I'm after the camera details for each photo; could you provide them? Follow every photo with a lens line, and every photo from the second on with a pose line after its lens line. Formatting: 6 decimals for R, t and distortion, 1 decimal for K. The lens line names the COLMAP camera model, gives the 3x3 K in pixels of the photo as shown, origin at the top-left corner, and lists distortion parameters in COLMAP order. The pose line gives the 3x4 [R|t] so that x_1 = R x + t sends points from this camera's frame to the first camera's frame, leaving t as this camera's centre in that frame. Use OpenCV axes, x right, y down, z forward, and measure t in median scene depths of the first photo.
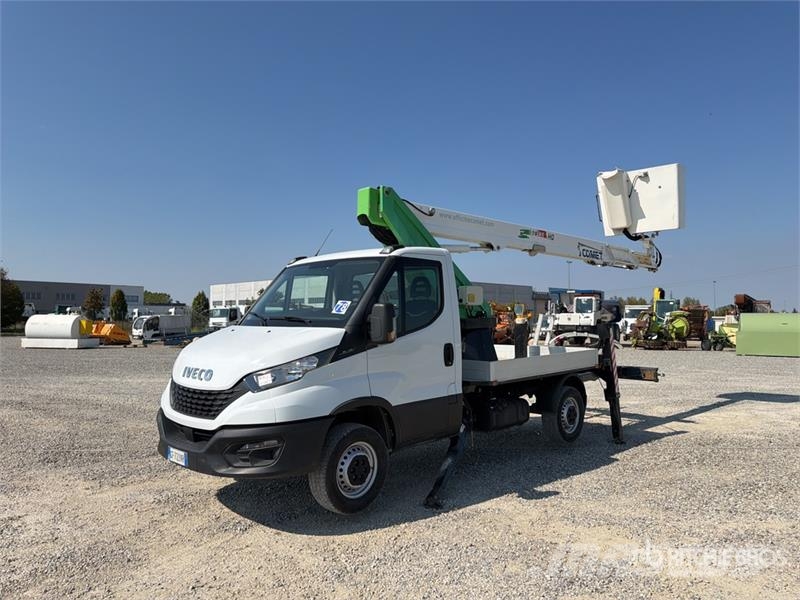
lens RADIAL K [[568.6, 0, 393.9], [0, 568.6, 301.2], [0, 0, 1]] dist [0.055756, -0.086546]
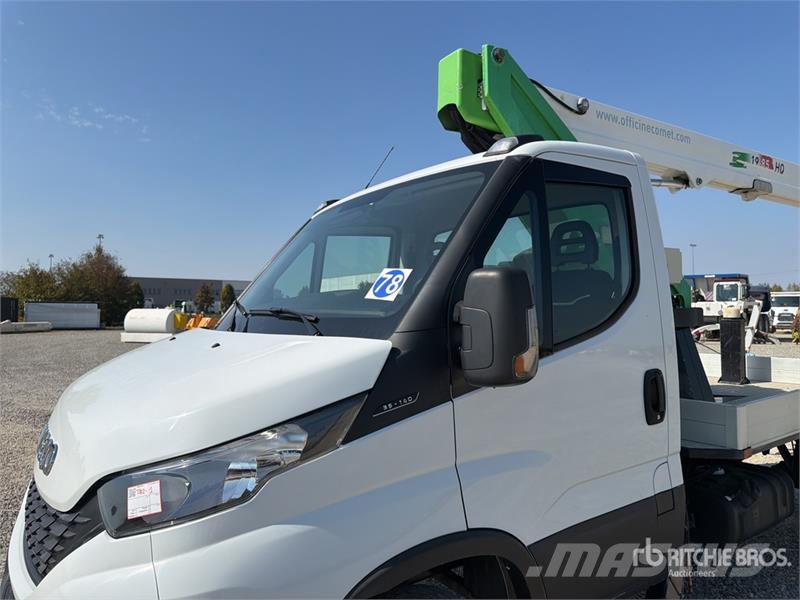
lens RADIAL K [[564.3, 0, 397.3], [0, 564.3, 302.0], [0, 0, 1]] dist [0.104561, -0.144615]
pose [[0.985426, -0.010933, -0.169753, -0.011401], [0.013685, 0.999793, 0.015051, 0.010203], [0.169553, -0.017155, 0.985372, 0.363676]]
